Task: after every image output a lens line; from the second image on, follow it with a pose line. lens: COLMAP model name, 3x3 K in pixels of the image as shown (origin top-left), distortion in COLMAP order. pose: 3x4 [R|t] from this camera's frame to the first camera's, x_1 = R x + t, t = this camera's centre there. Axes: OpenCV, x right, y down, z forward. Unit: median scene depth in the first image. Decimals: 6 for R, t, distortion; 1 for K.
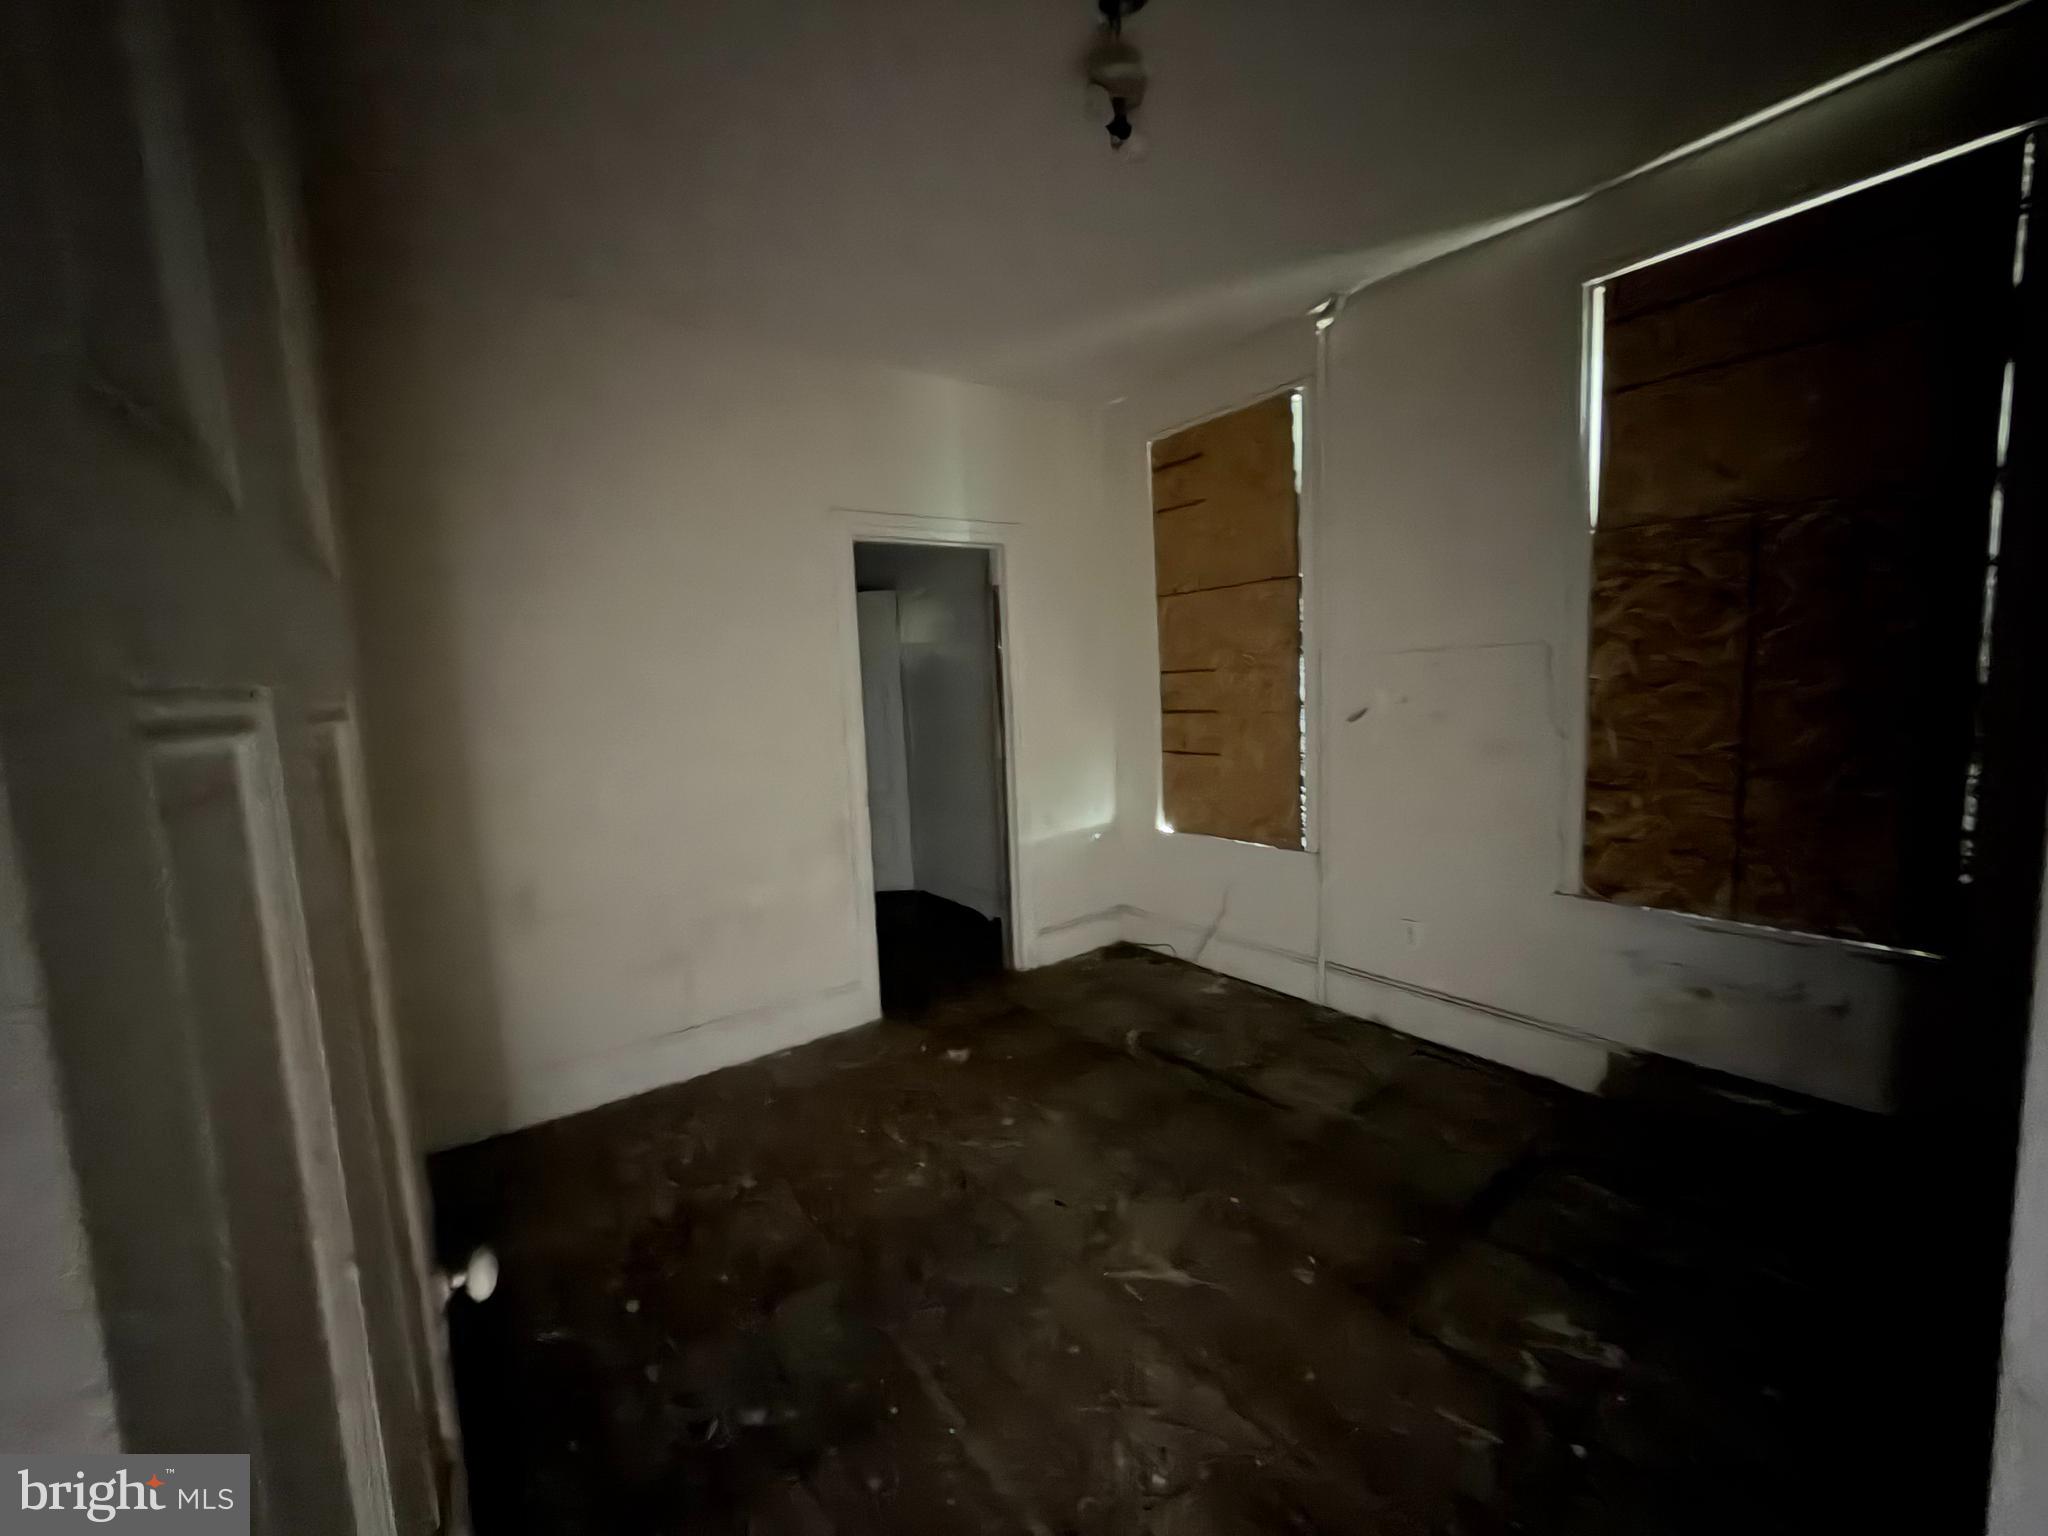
lens RADIAL K [[814.8, 0, 1019.3], [0, 814.8, 768.1], [0, 0, 1]] dist [0.000050, 0.000070]
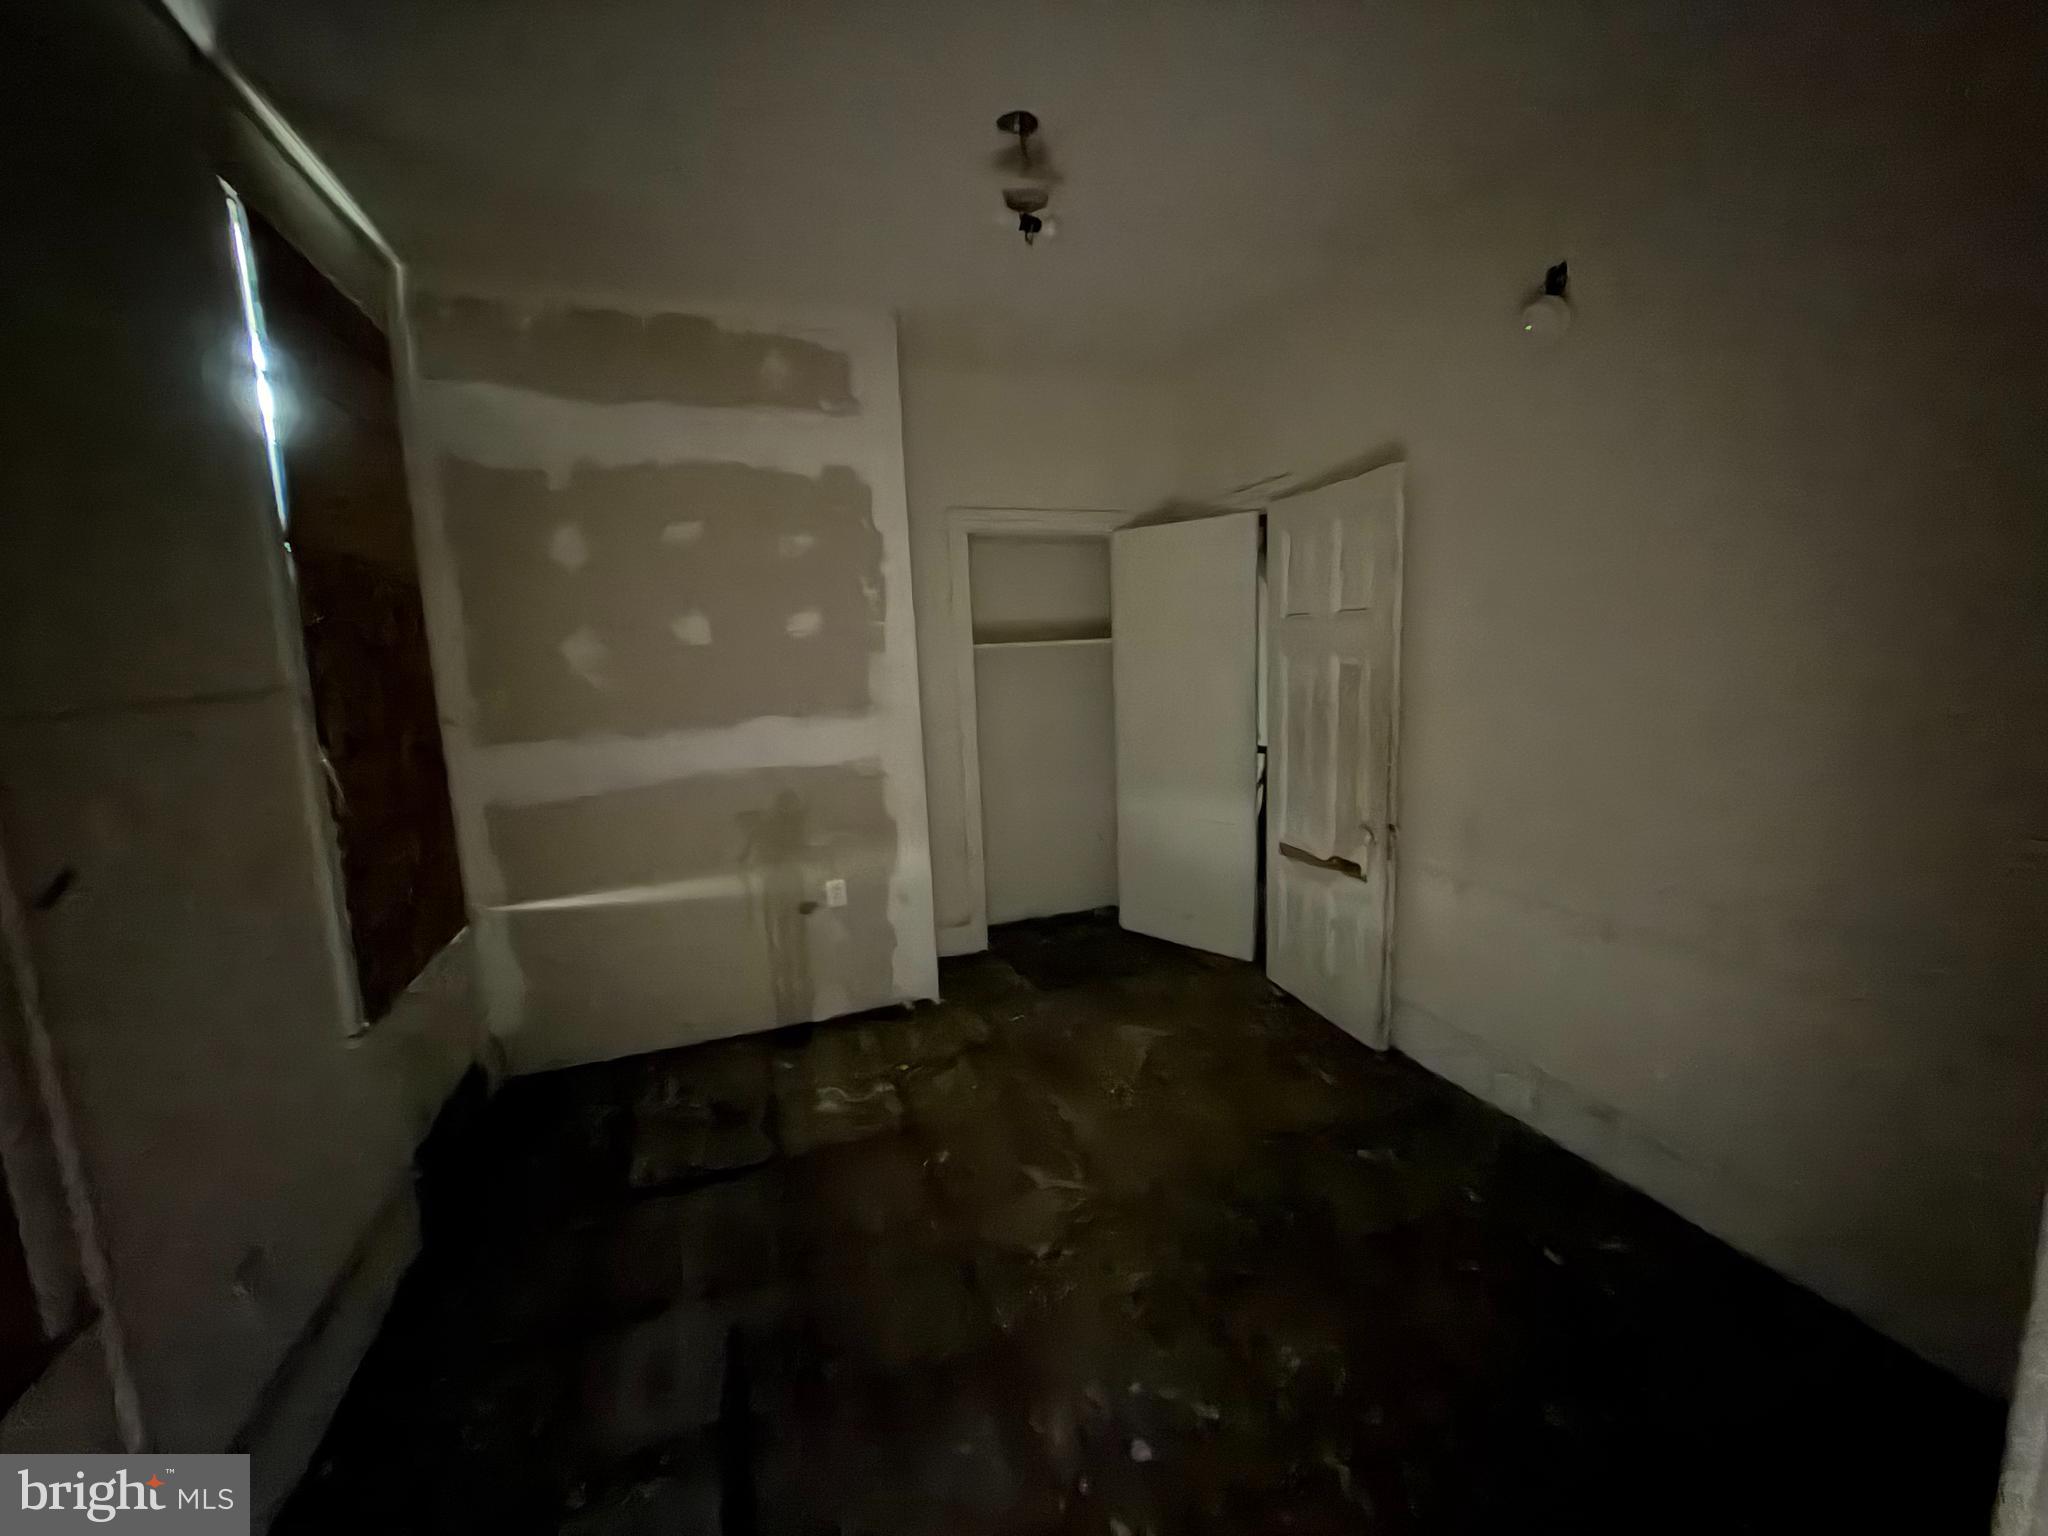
lens RADIAL K [[814.8, 0, 1019.3], [0, 814.8, 768.1], [0, 0, 1]] dist [0.000050, 0.000070]
pose [[-0.950713, 0.037648, 0.307779, -0.152474], [0.119419, 0.960490, 0.251393, -0.223807], [-0.286154, 0.275758, -0.917646, 1.697845]]
